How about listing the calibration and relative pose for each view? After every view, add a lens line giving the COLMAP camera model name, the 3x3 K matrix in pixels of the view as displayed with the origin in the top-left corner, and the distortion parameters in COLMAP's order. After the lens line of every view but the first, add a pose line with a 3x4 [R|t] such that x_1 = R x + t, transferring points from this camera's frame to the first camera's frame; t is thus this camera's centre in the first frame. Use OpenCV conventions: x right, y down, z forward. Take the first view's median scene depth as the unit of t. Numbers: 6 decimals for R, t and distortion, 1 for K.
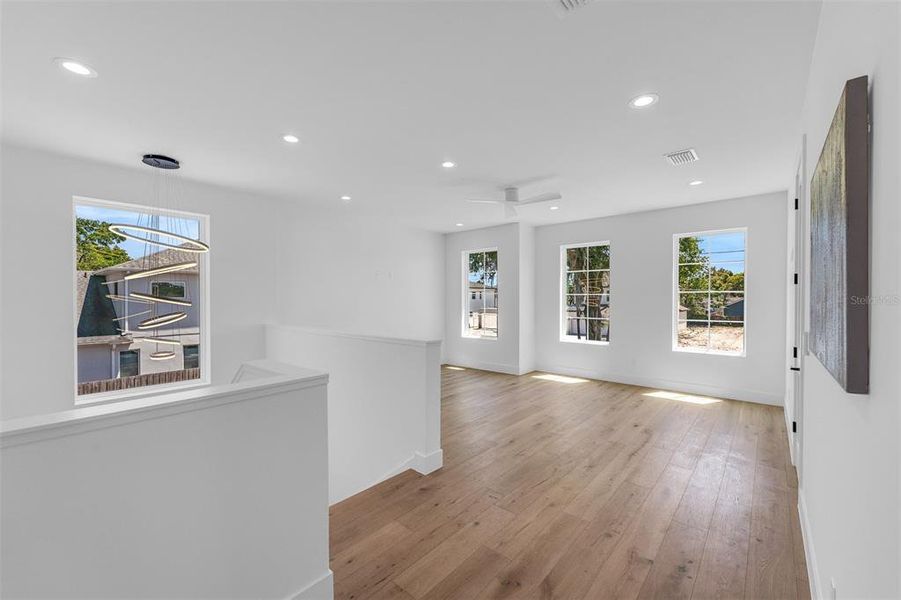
lens RADIAL K [[365.3, 0, 447.5], [0, 365.3, 302.0], [0, 0, 1]] dist [0.007510, -0.000013]
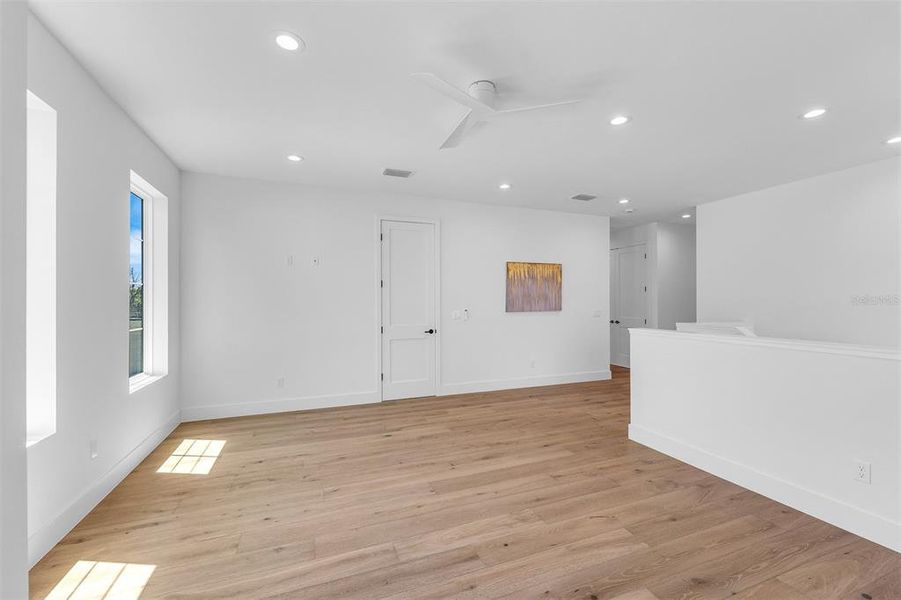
lens RADIAL K [[365.3, 0, 447.5], [0, 365.3, 302.0], [0, 0, 1]] dist [0.007510, -0.000013]
pose [[-0.890891, 0.003039, 0.454206, -0.029776], [0.005090, 0.999982, 0.003292, 0.007860], [-0.454188, 0.005245, -0.890891, 2.084145]]
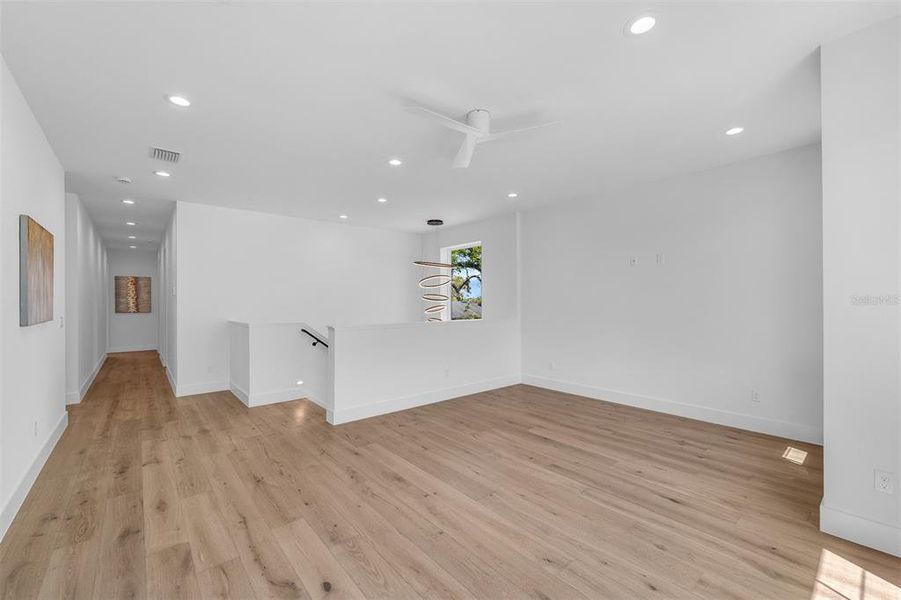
lens RADIAL K [[365.3, 0, 447.5], [0, 365.3, 302.0], [0, 0, 1]] dist [0.007510, -0.000013]
pose [[-0.146204, -0.001709, -0.989253, 1.098873], [-0.002958, 0.999995, -0.001290, 0.011327], [0.989250, 0.002738, -0.146208, 1.440791]]
